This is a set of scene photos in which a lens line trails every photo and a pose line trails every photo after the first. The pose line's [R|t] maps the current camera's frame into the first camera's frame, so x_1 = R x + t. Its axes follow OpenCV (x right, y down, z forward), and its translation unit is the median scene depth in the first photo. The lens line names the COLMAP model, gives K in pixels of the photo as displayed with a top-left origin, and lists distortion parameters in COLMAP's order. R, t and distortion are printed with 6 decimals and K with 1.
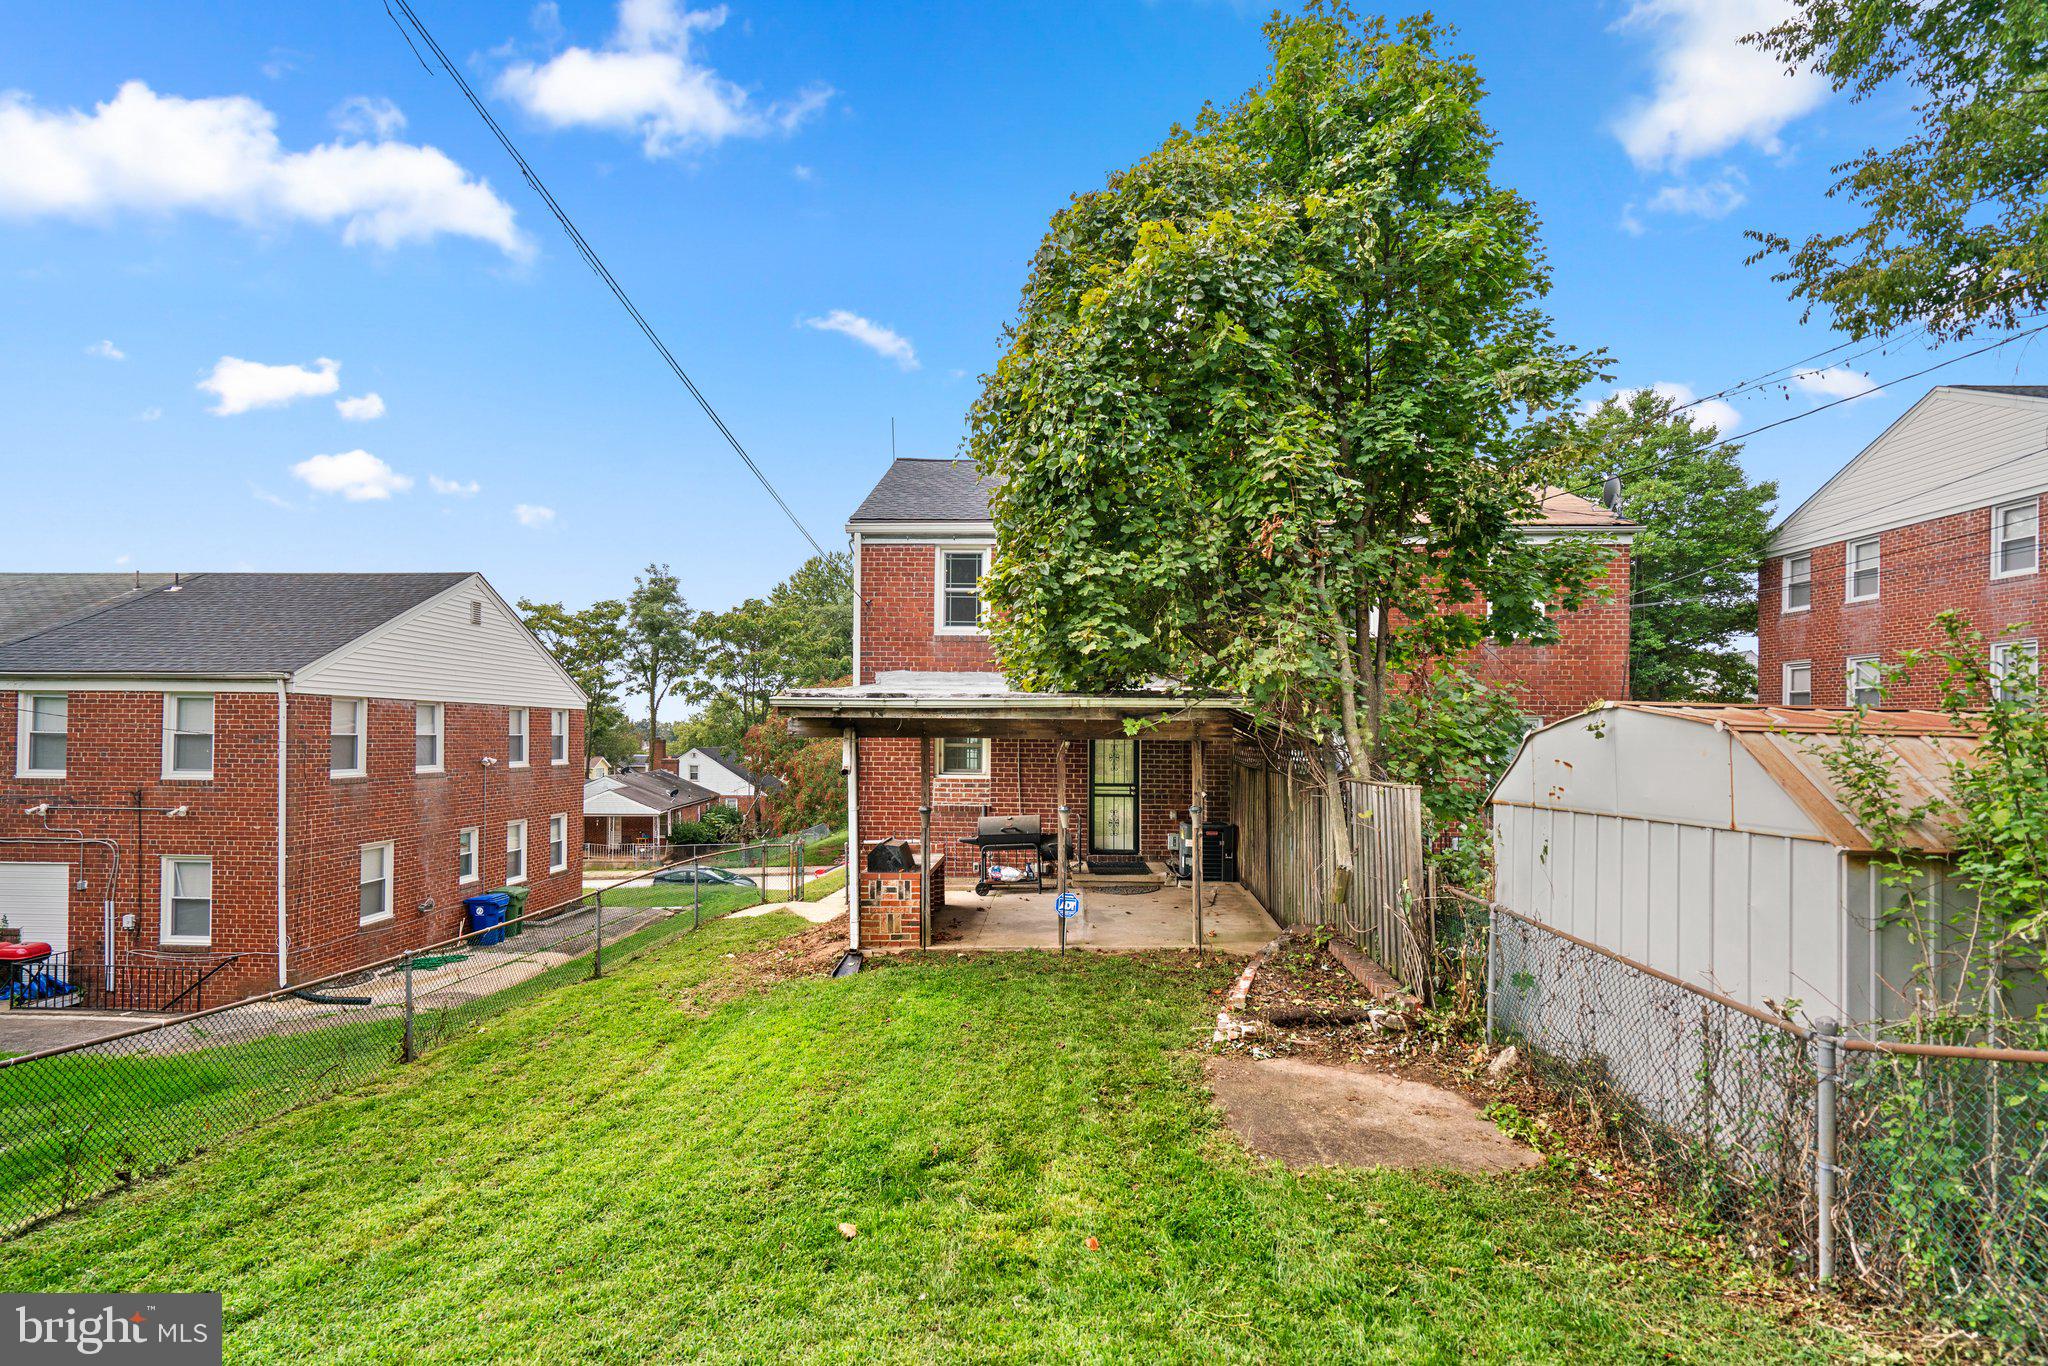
lens RADIAL K [[949.0, 0, 1012.6], [0, 949.0, 747.0], [0, 0, 1]] dist [-0.023082, 0.011618]
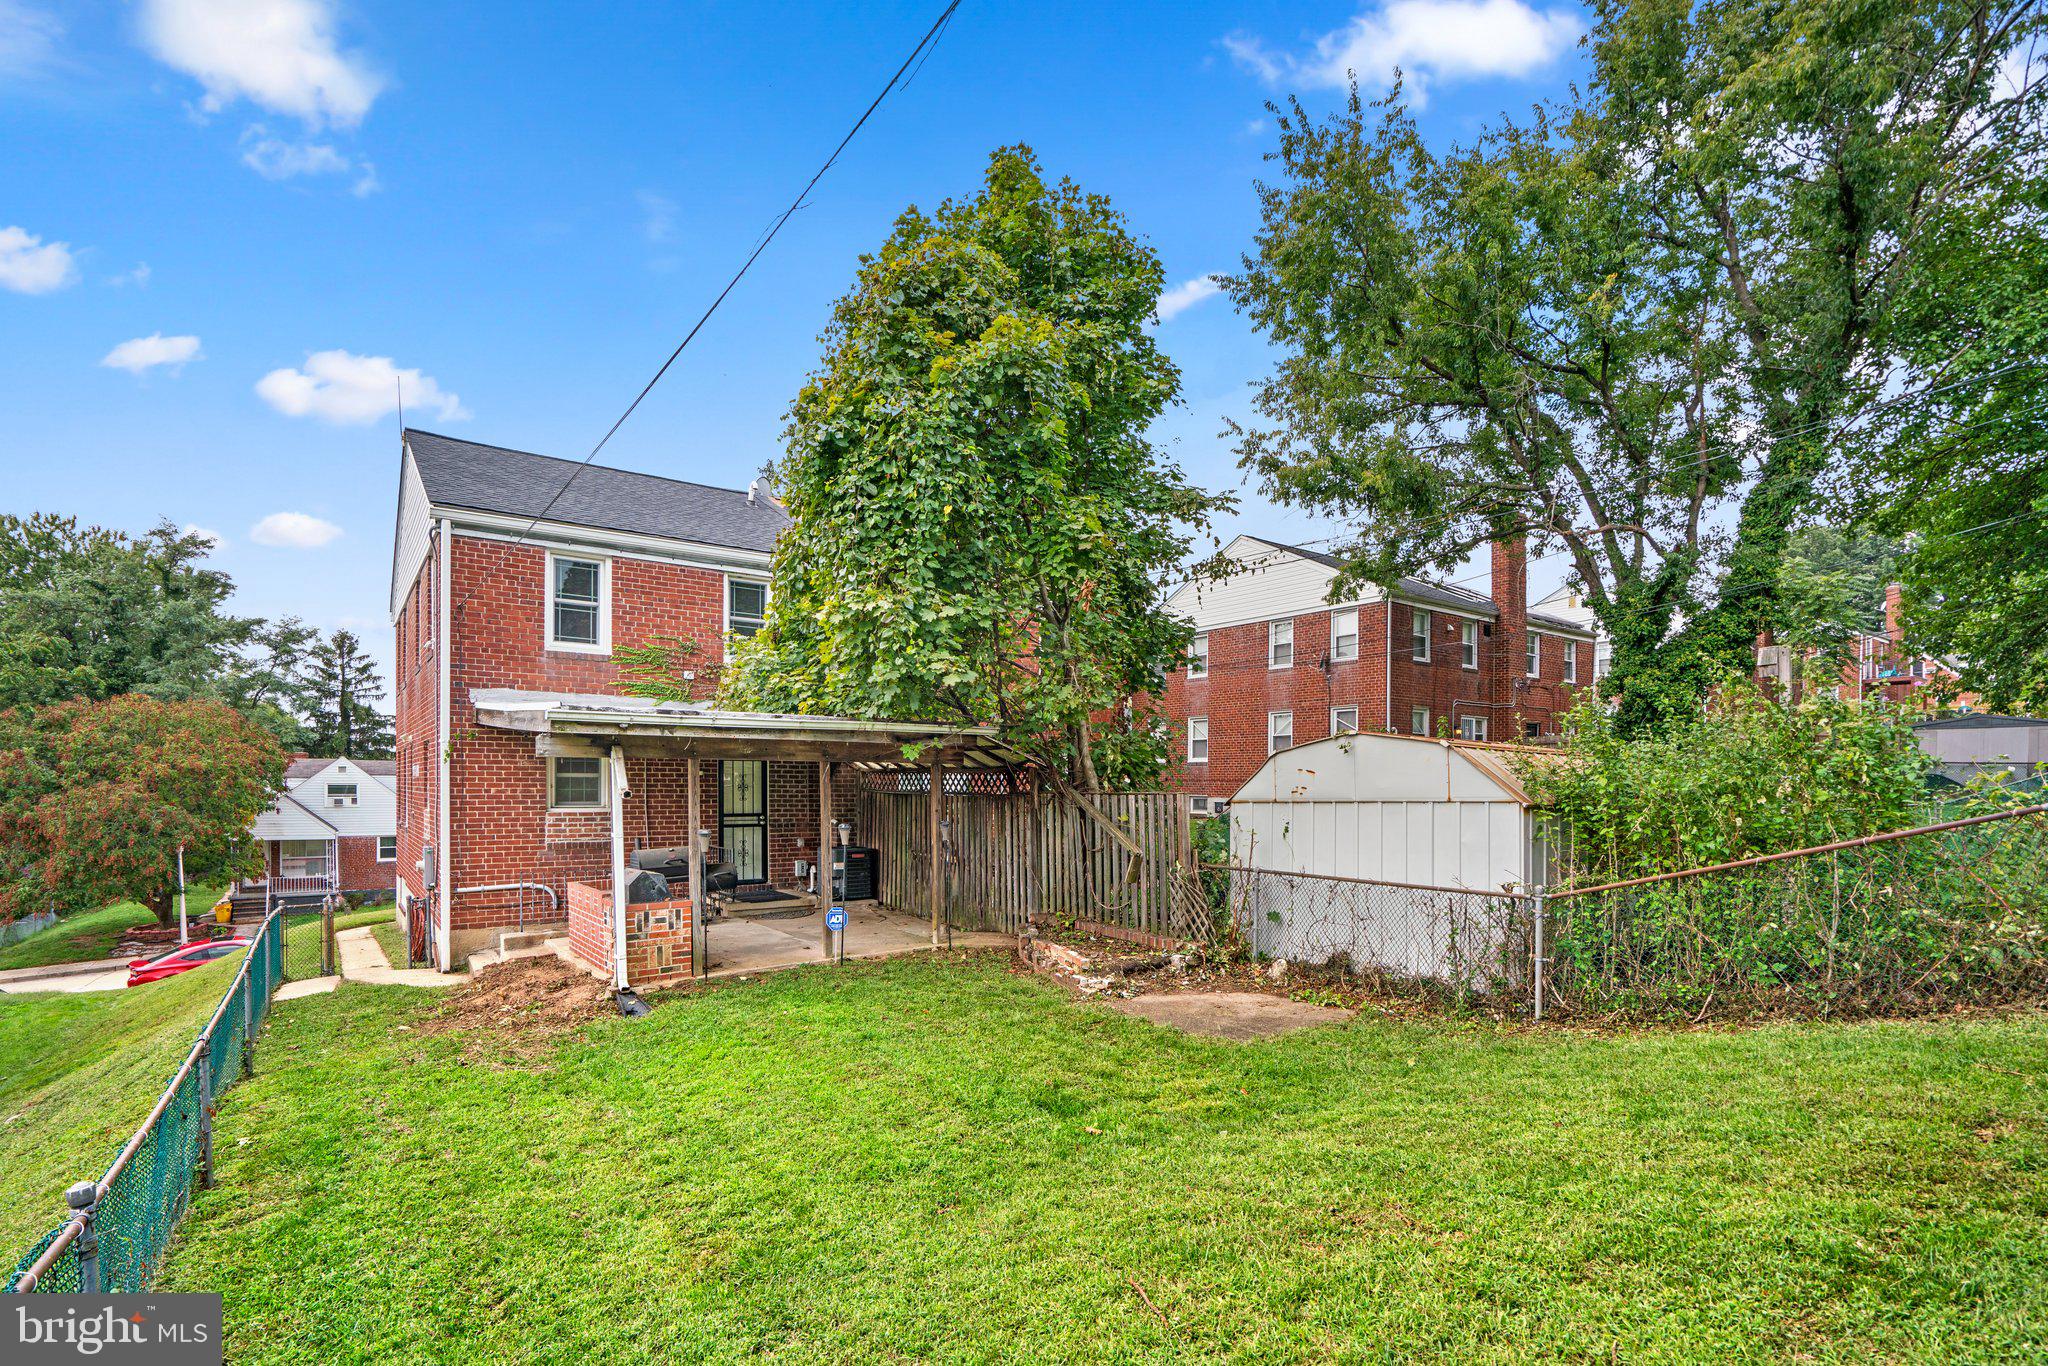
lens RADIAL K [[987.3, 0, 1000.3], [0, 987.3, 812.5], [0, 0, 1]] dist [-0.014176, 0.000234]
pose [[0.784390, -0.020557, 0.619927, -0.433865], [0.009908, 0.999738, 0.020614, 0.024861], [-0.620189, -0.010027, 0.784388, 0.023098]]
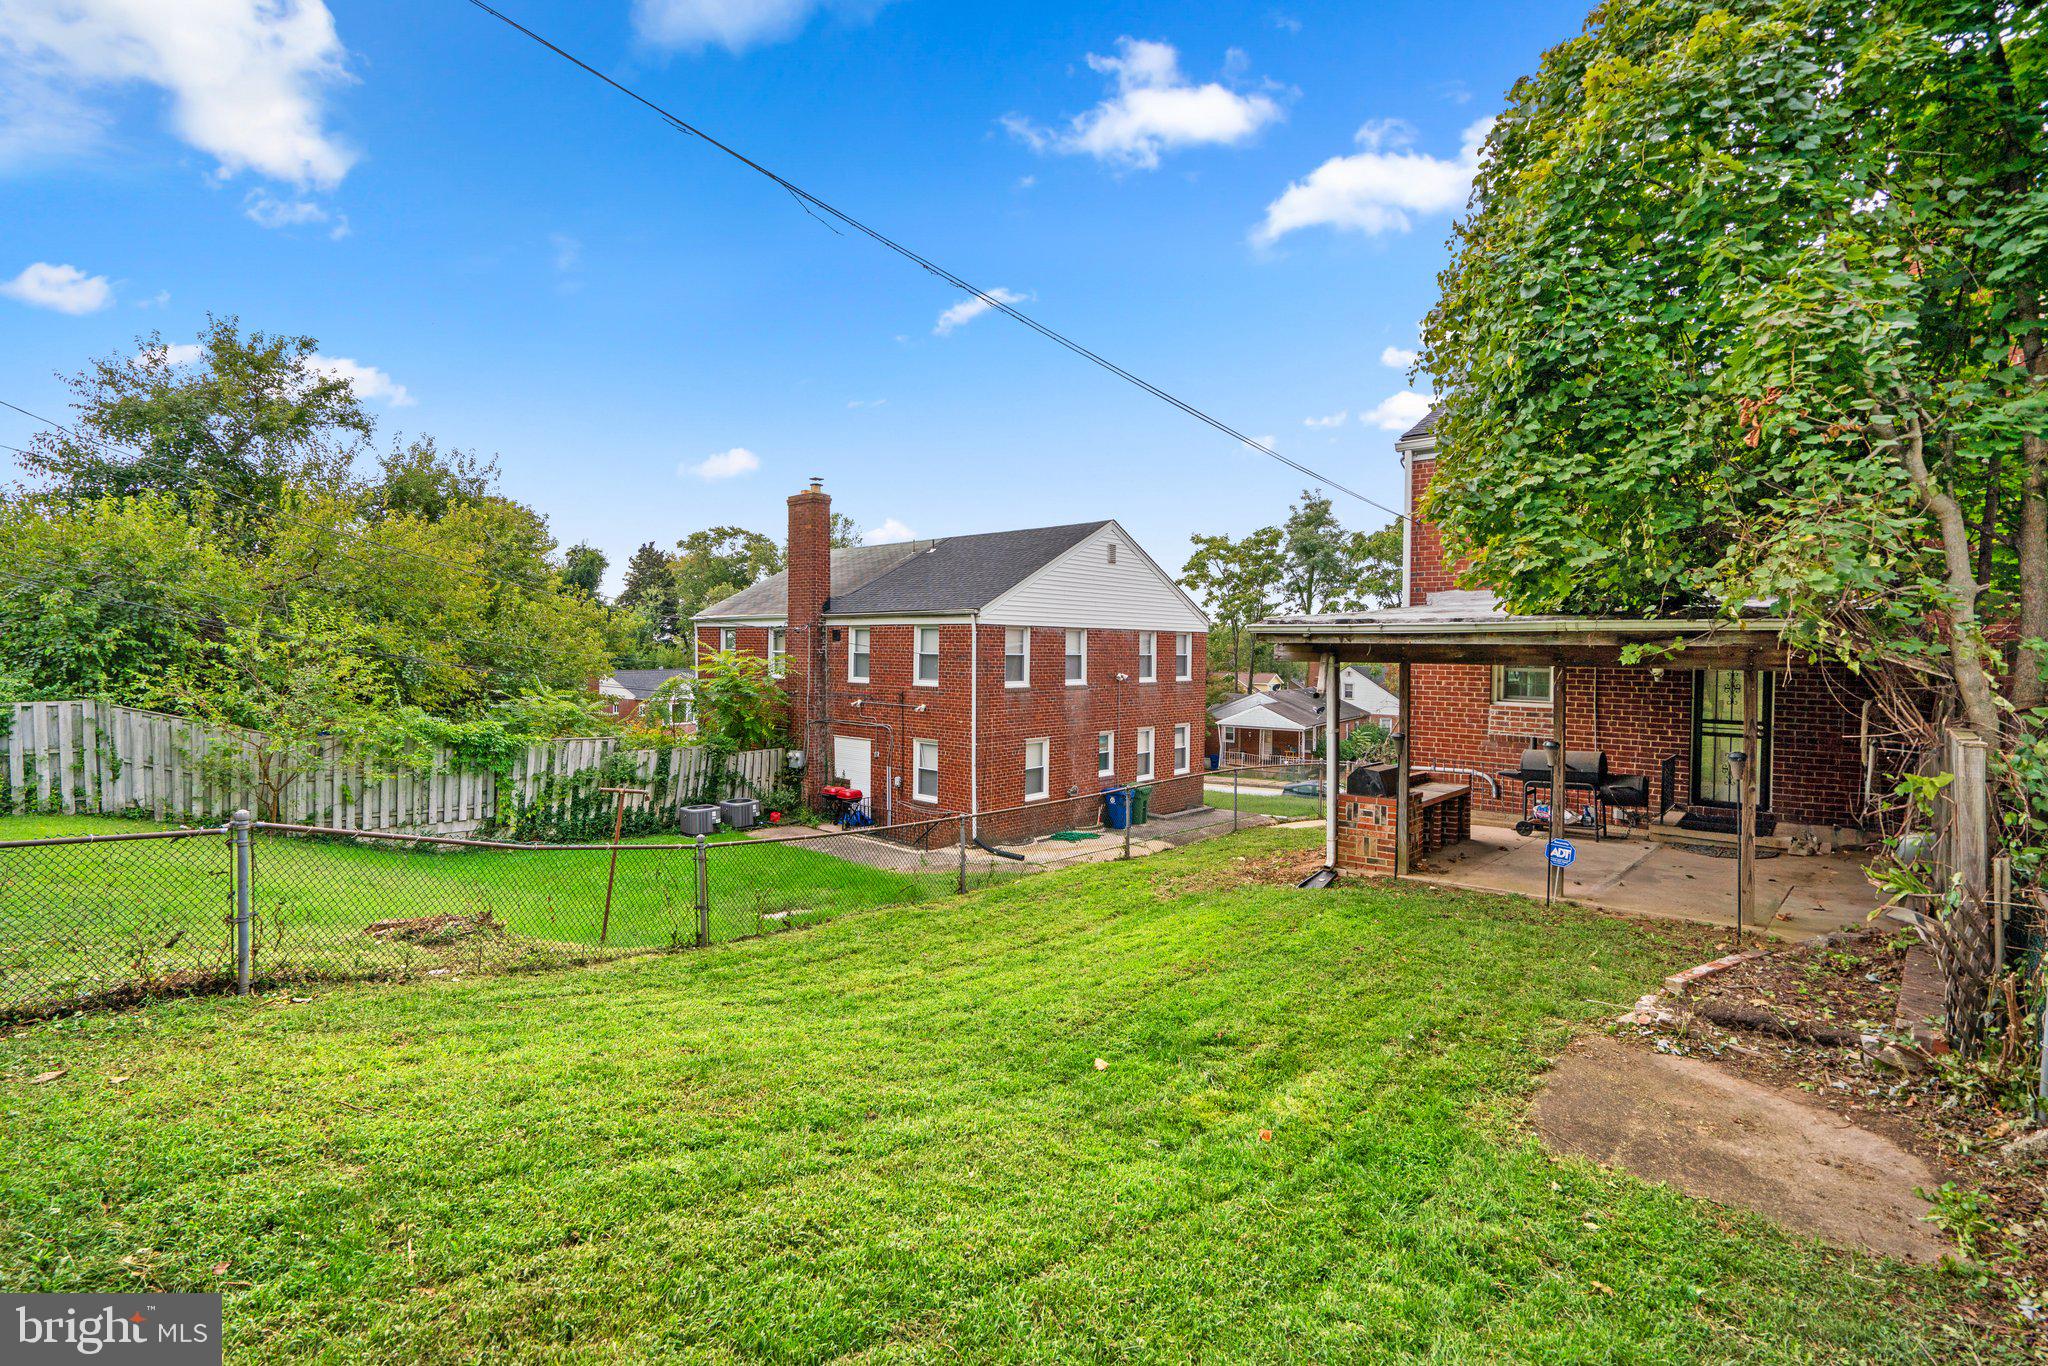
lens RADIAL K [[937.3, 0, 1012.5], [0, 937.3, 701.9], [0, 0, 1]] dist [-0.002719, 0.001269]
pose [[0.762169, 0.036638, -0.646340, 0.207661], [-0.010913, 0.998983, 0.043759, -0.007043], [0.647286, -0.026298, 0.761793, -0.000484]]
